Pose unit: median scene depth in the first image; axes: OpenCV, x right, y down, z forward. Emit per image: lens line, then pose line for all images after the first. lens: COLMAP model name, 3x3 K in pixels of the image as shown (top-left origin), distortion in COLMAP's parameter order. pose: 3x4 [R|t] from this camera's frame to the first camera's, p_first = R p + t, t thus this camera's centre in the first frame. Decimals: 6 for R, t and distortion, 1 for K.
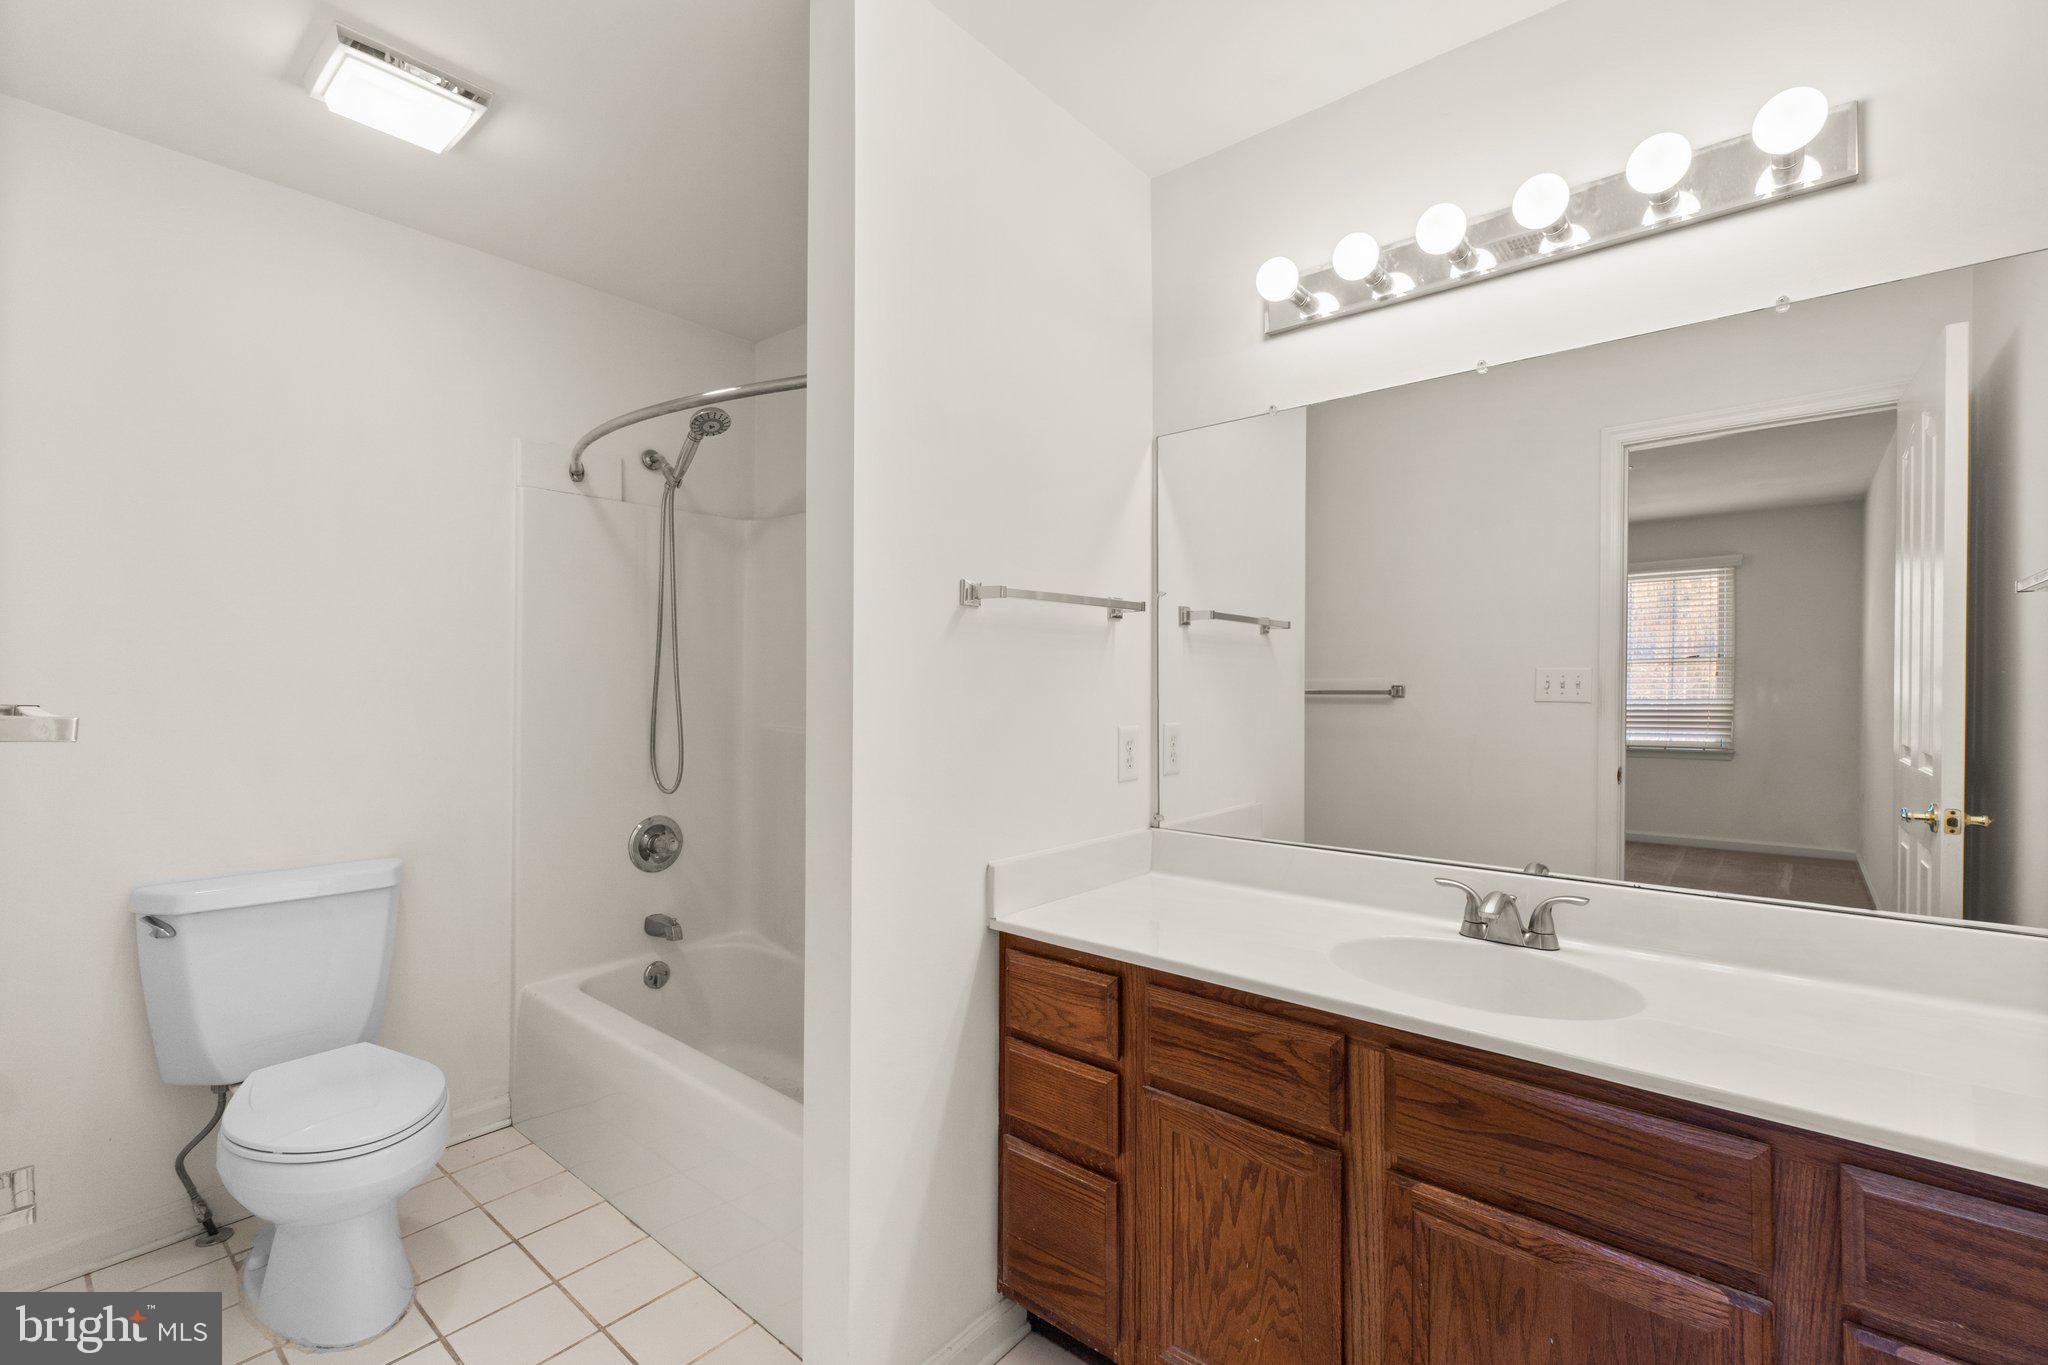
lens RADIAL K [[881.4, 0, 1024.9], [0, 881.4, 677.5], [0, 0, 1]] dist [-0.006849, 0.001999]
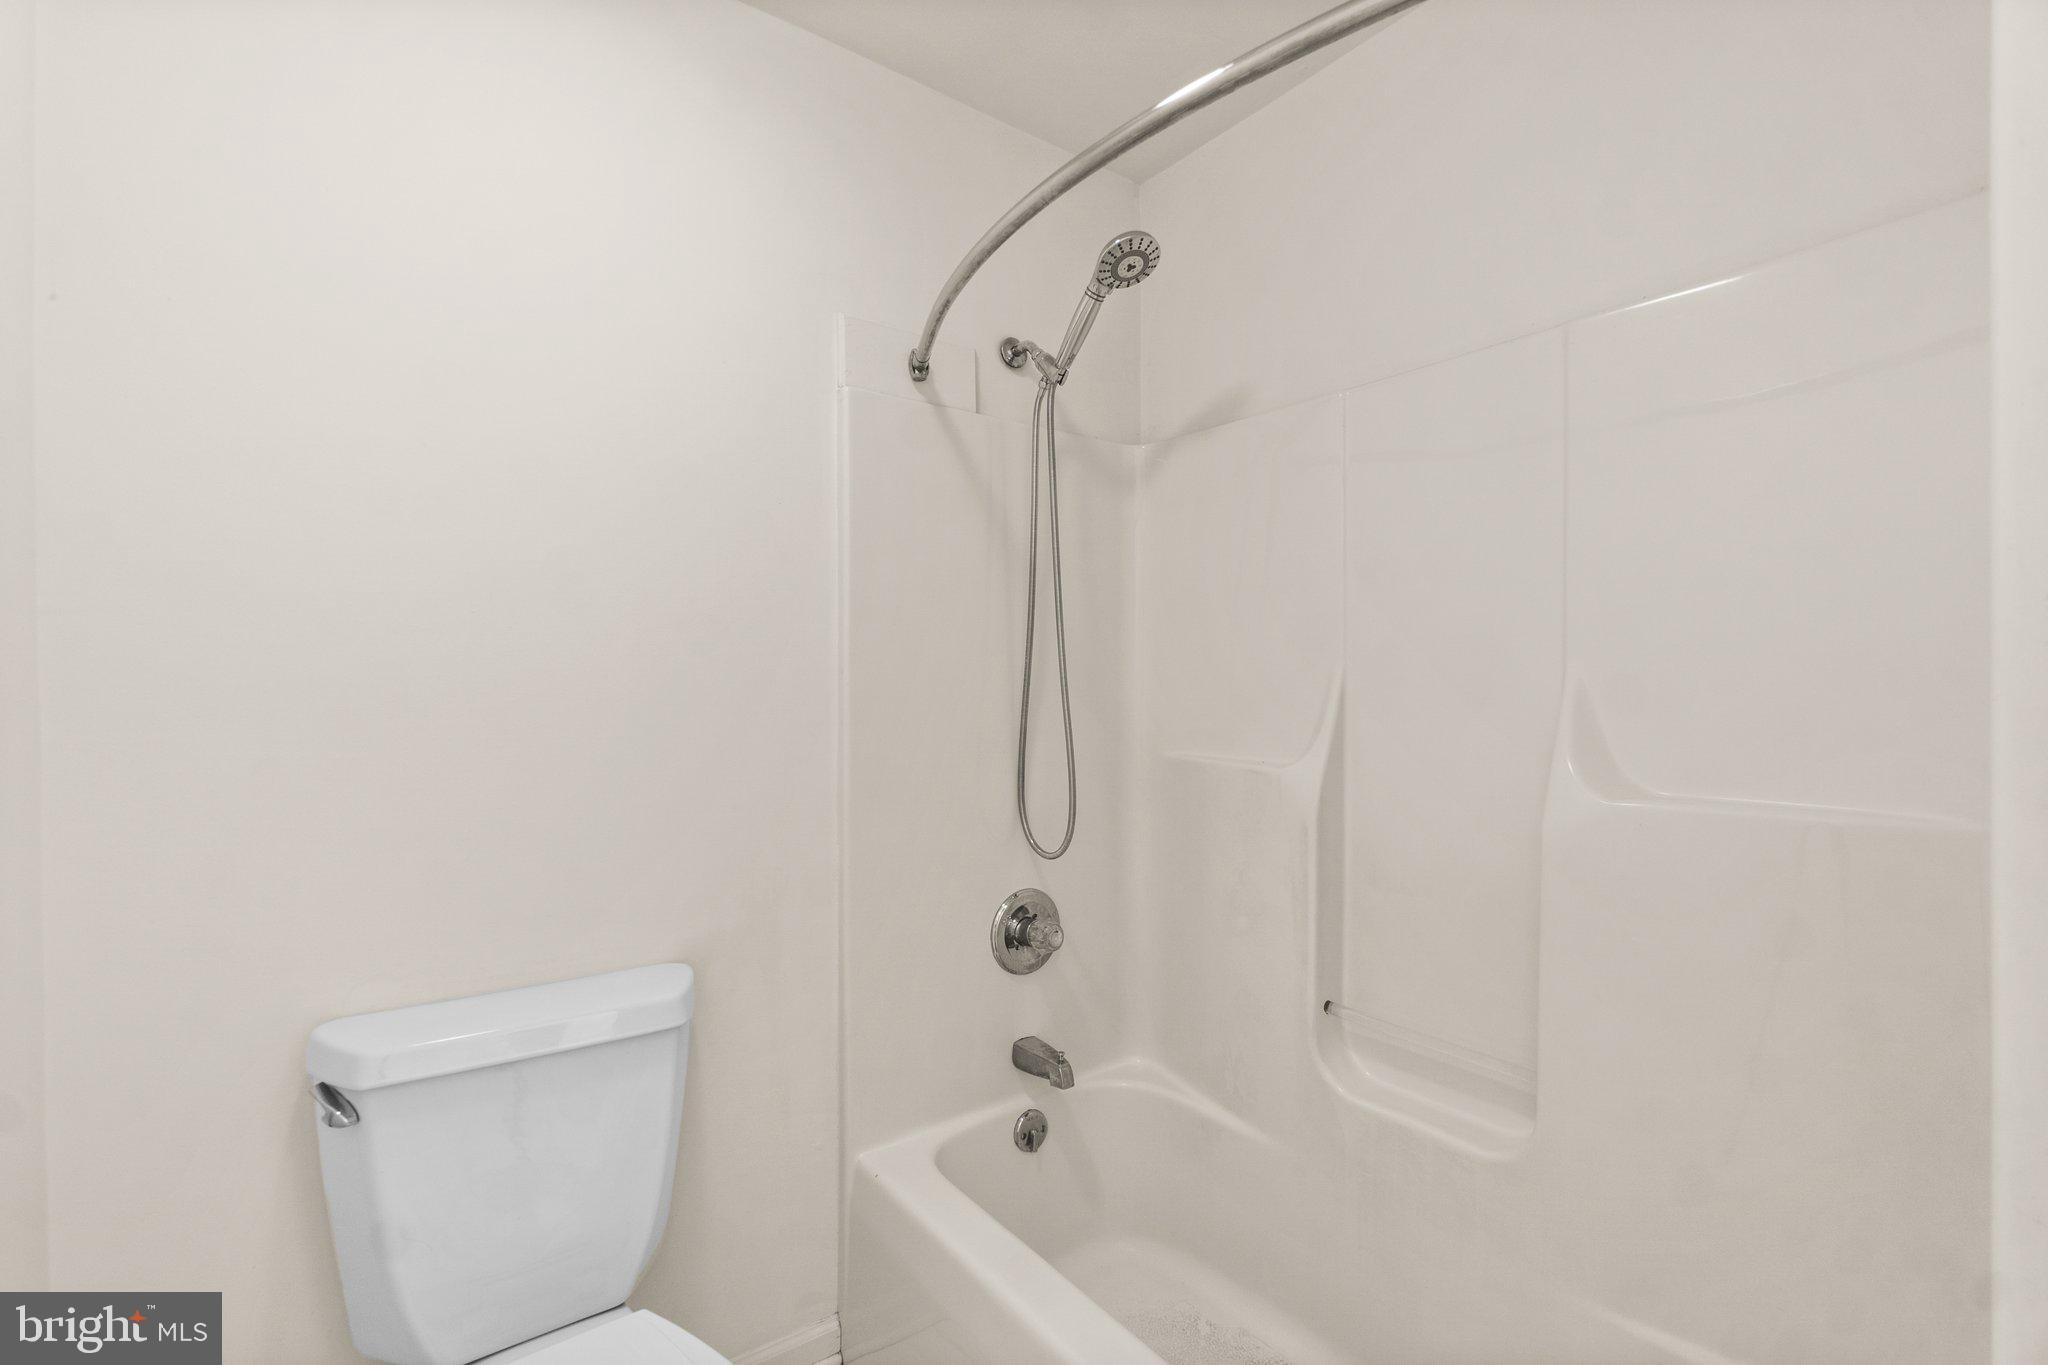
lens RADIAL K [[881.4, 0, 1024.7], [0, 881.4, 684.3], [0, 0, 1]] dist [-0.006849, 0.001999]
pose [[0.970038, -0.006494, -0.242866, -0.264872], [0.008632, 0.999933, 0.007739, -0.002286], [0.242799, -0.009604, 0.970029, 0.367637]]
